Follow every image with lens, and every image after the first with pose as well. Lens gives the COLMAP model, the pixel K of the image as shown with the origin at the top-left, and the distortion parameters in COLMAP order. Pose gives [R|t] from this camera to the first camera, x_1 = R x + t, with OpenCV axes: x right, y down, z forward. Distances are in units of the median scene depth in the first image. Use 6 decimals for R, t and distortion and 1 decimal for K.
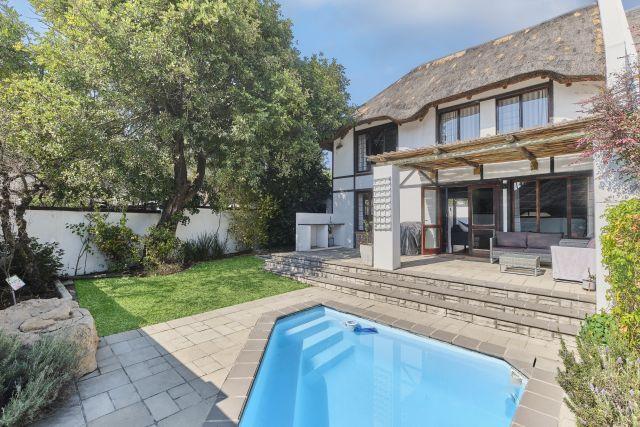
lens RADIAL K [[281.9, 0, 320.0], [0, 281.9, 213.5], [0, 0, 1]] dist [-0.015137, 0.000004]
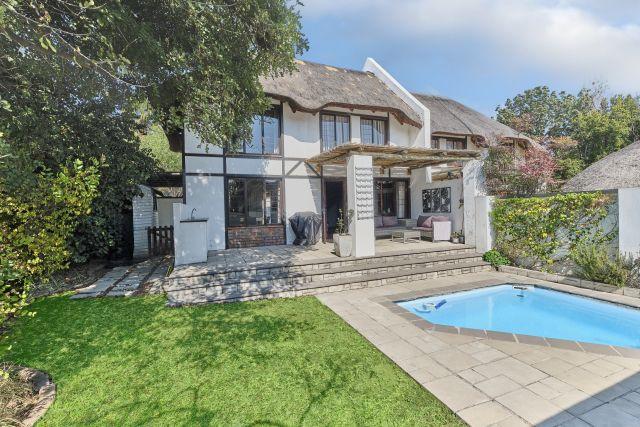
lens RADIAL K [[281.3, 0, 320.0], [0, 281.3, 213.5], [0, 0, 1]] dist [0.000415, 0.000098]
pose [[0.419052, -0.027059, 0.907559, -0.643936], [0.010747, 0.999634, 0.024842, 0.010323], [-0.907899, -0.000656, 0.419189, 0.590830]]
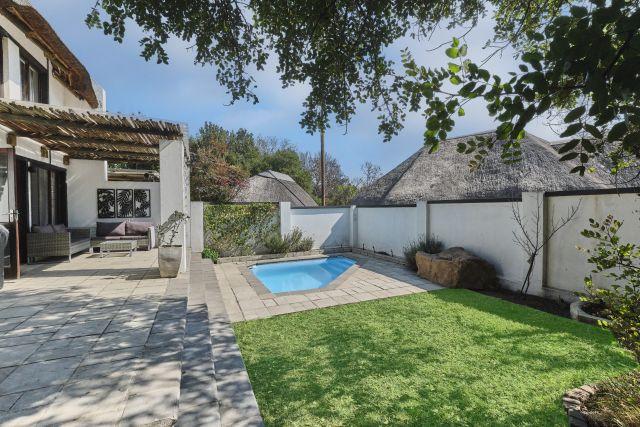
lens RADIAL K [[281.3, 0, 320.0], [0, 281.3, 213.5], [0, 0, 1]] dist [0.000415, 0.000098]
pose [[-0.927857, 0.000395, 0.372936, -0.369624], [0.002317, 0.999986, 0.004706, 0.023237], [-0.372929, 0.005231, -0.927845, 1.331618]]
